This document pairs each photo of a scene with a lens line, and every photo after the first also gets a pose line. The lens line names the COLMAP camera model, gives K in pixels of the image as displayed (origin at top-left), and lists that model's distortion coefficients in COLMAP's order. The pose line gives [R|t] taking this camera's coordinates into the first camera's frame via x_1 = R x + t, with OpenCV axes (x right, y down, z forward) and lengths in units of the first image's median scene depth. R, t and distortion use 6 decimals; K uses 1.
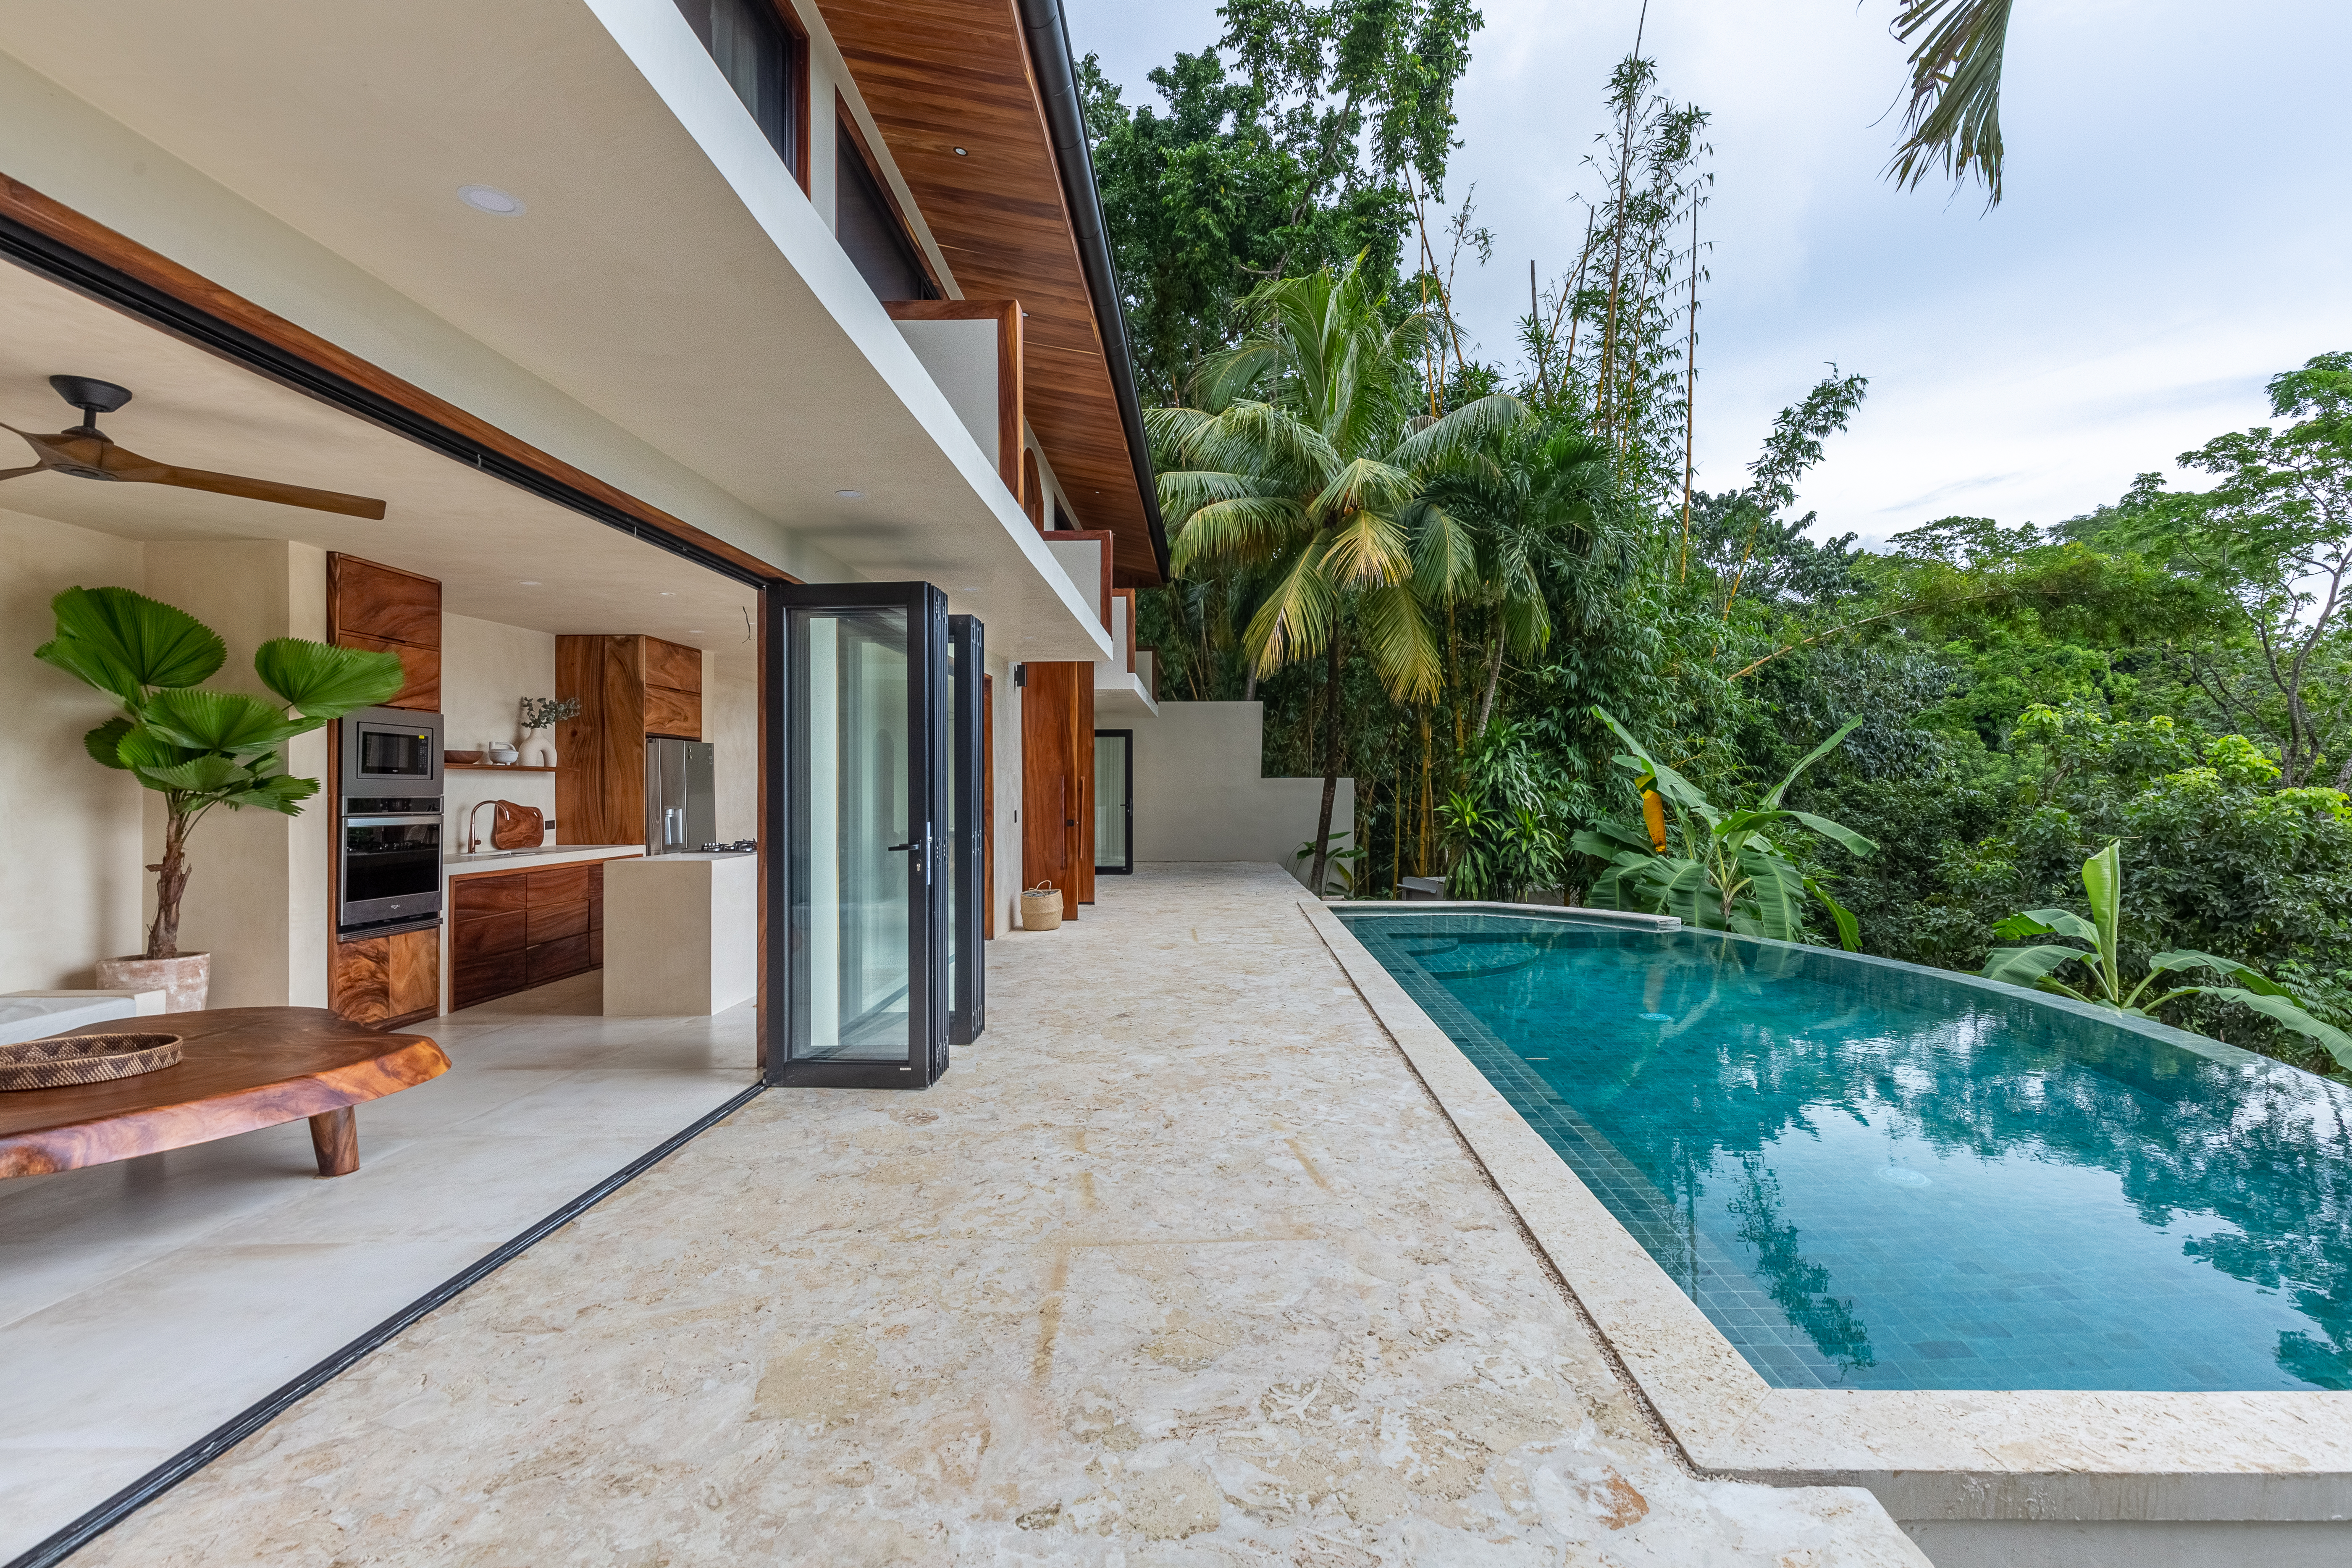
lens RADIAL K [[1065.2, 0, 1187.0], [0, 1065.2, 757.9], [0, 0, 1]] dist [0.011599, -0.001358]
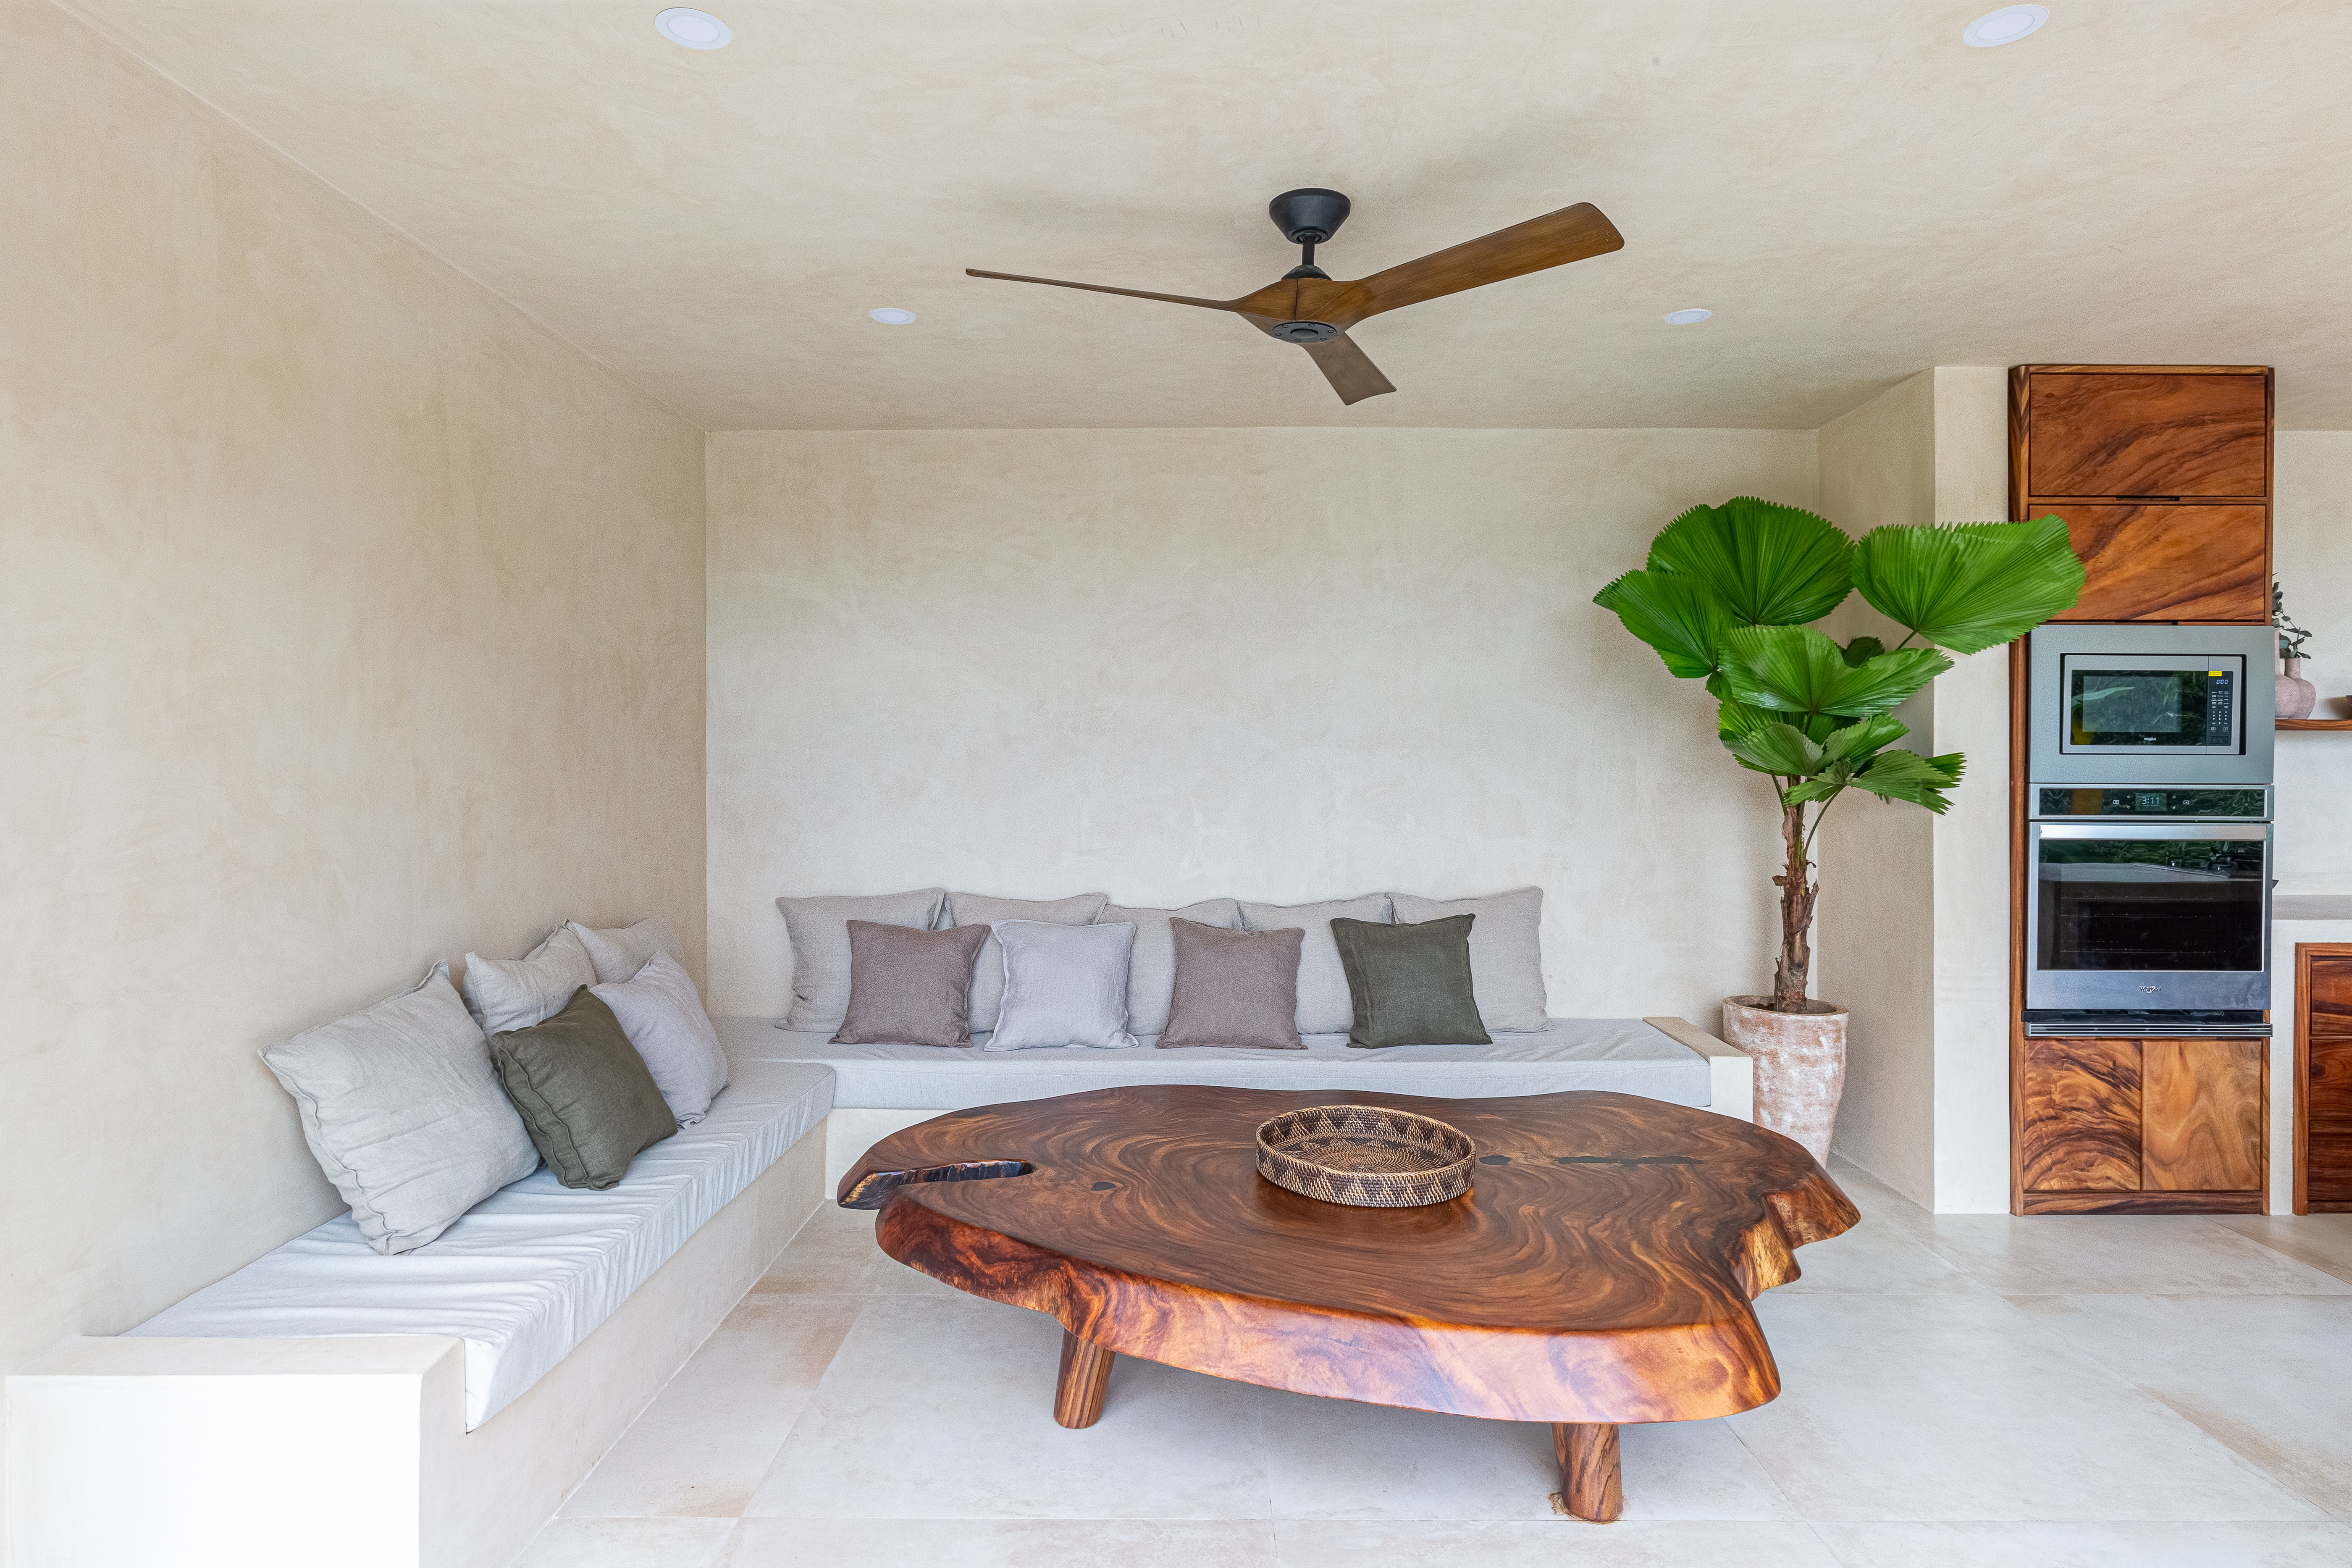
lens RADIAL K [[1275.7, 0, 1187.1], [0, 1275.7, 762.3], [0, 0, 1]] dist [-0.001108, 0.000779]
pose [[0.023940, 0.008610, -0.999676, -0.102805], [0.027979, 0.999565, 0.009279, 0.003982], [0.999322, -0.028192, 0.023688, 0.486406]]
